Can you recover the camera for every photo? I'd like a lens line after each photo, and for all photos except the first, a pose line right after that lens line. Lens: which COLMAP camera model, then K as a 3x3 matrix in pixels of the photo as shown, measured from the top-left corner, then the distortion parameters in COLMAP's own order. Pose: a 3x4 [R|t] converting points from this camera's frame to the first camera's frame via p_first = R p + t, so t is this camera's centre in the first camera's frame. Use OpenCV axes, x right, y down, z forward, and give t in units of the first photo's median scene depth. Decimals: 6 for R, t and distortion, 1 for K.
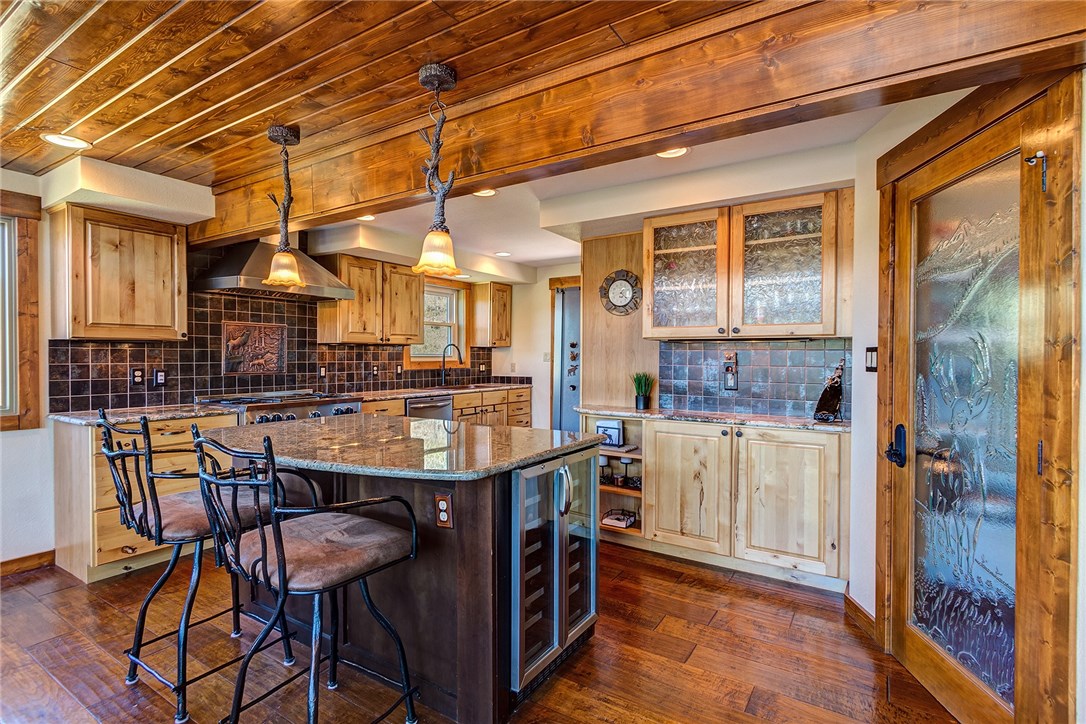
lens RADIAL K [[530.1, 0, 540.7], [0, 530.1, 359.5], [0, 0, 1]] dist [0.003794, 0.000187]
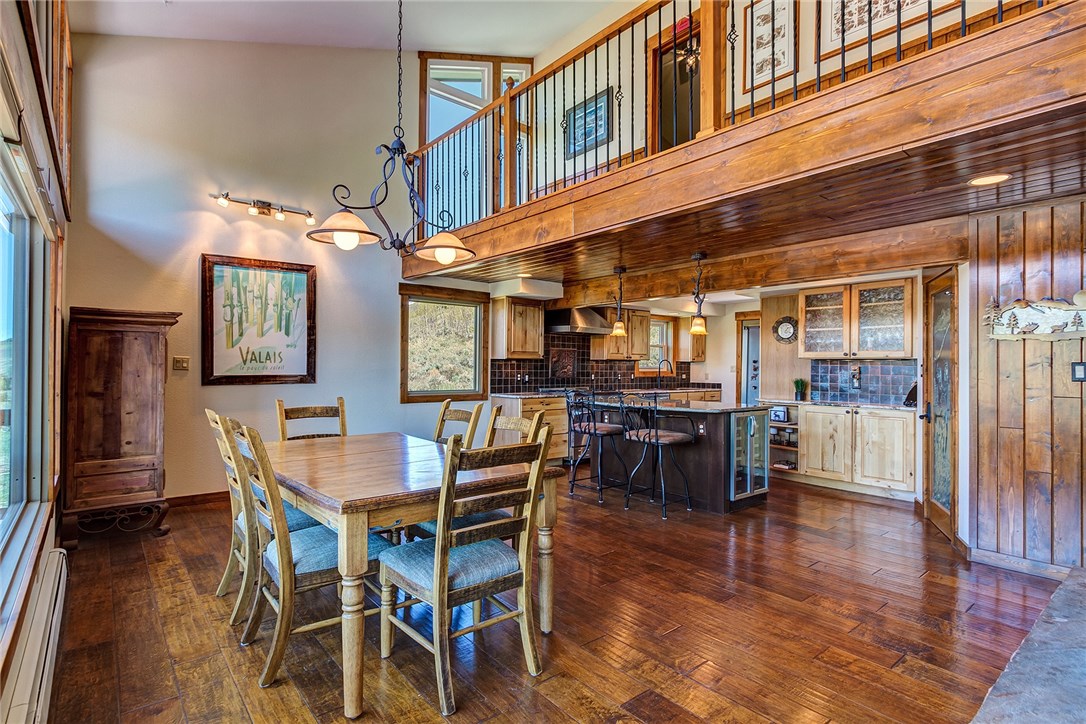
lens RADIAL K [[530.1, 0, 540.2], [0, 530.1, 362.9], [0, 0, 1]] dist [0.003794, 0.000187]
pose [[0.950827, 0.002762, -0.309709, -0.071922], [-0.007920, 0.999850, -0.015397, 0.008754], [0.309620, 0.017093, 0.950707, -0.891492]]
